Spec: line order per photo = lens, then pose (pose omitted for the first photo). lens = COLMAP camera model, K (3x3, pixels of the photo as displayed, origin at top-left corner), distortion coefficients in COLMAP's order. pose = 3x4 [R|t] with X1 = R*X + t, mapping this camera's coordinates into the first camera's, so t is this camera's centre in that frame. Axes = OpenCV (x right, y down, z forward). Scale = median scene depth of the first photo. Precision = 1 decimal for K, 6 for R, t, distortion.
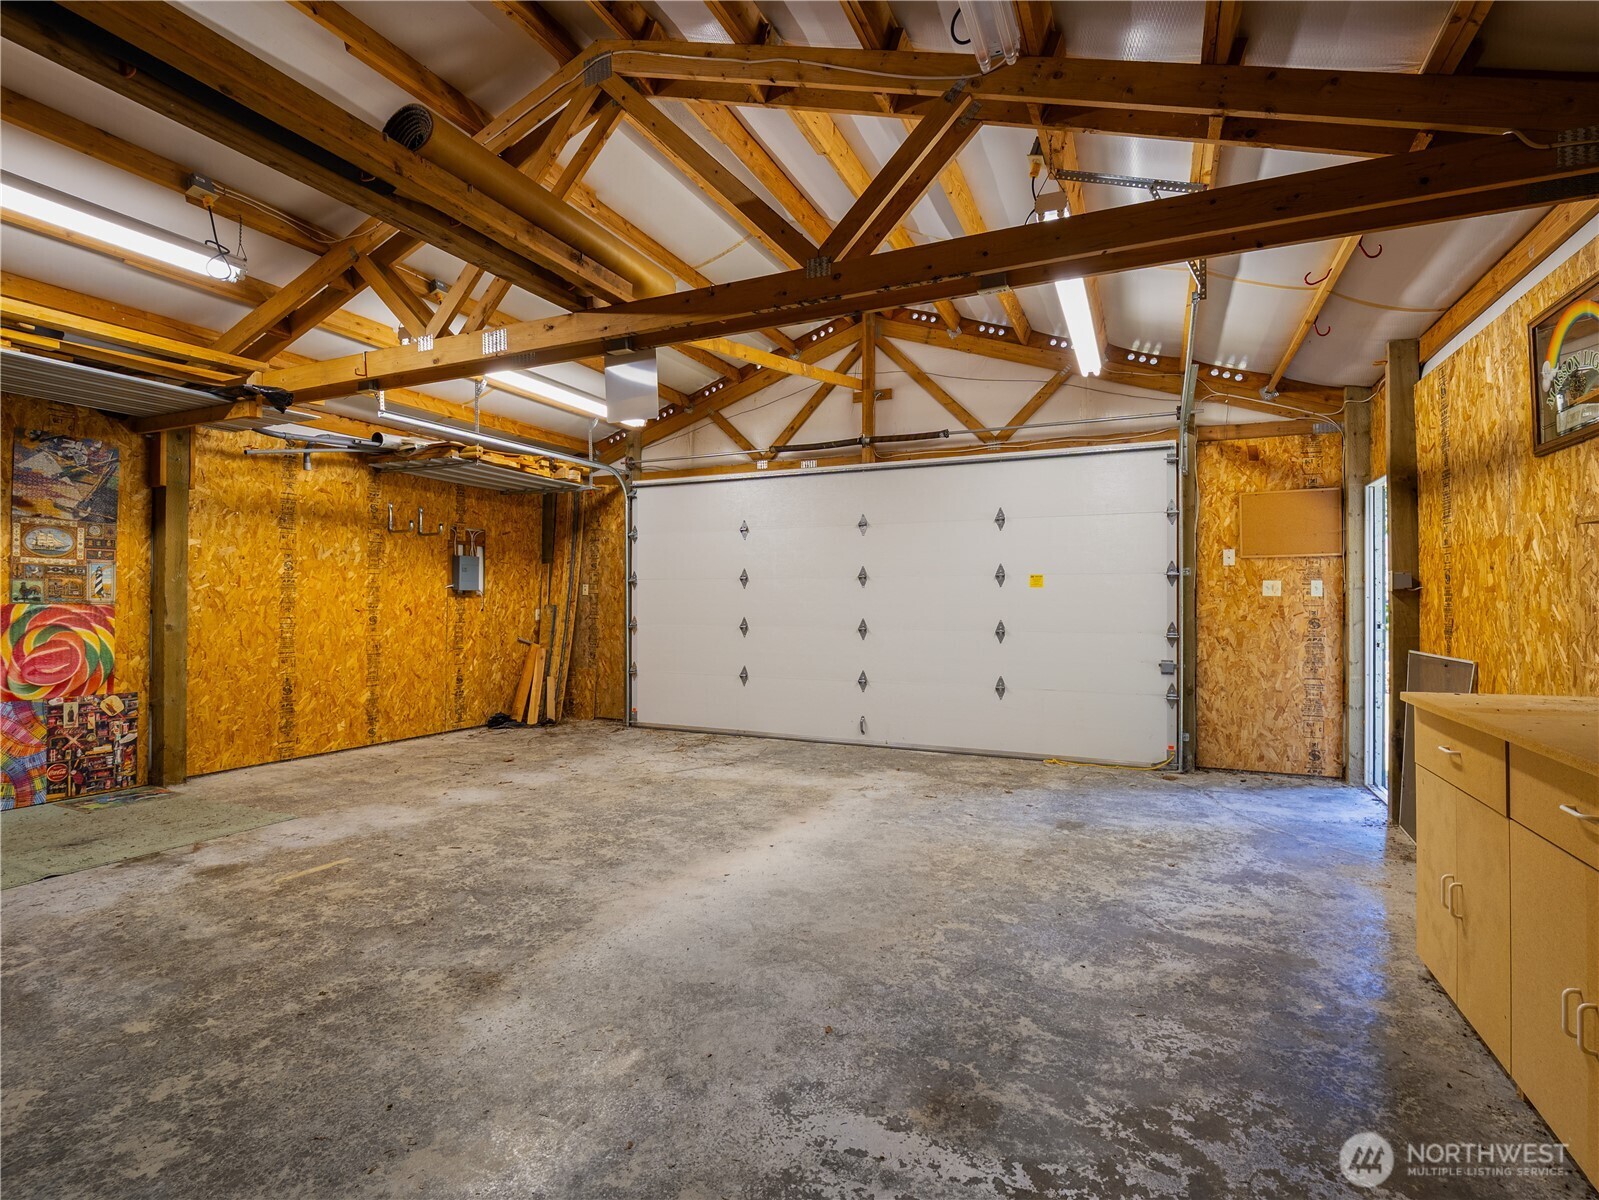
lens RADIAL K [[769.9, 0, 792.4], [0, 769.9, 600.6], [0, 0, 1]] dist [0.000500, -0.013040]
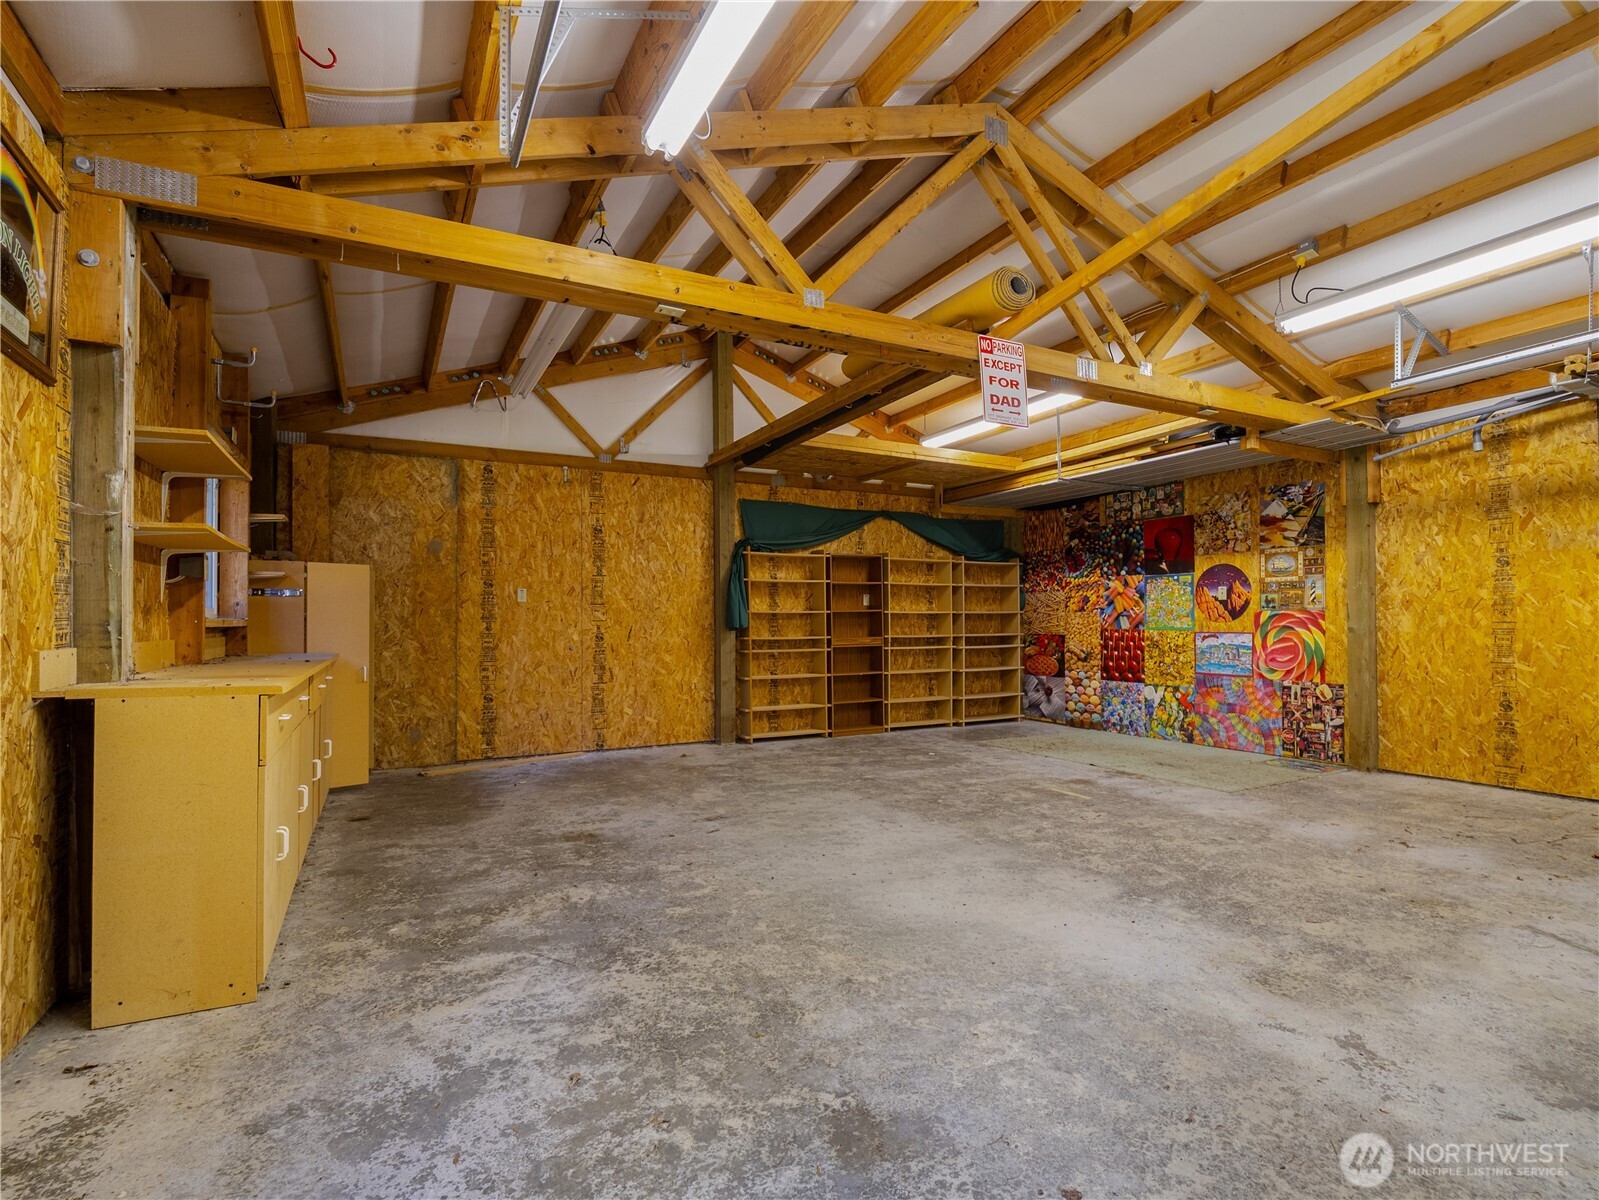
lens RADIAL K [[769.9, 0, 792.4], [0, 769.9, 600.6], [0, 0, 1]] dist [0.000500, -0.013040]
pose [[-0.600915, -0.026454, -0.798875, 0.725166], [0.004248, 0.999332, -0.036287, 0.036837], [0.799301, -0.025198, -0.600402, 1.257820]]
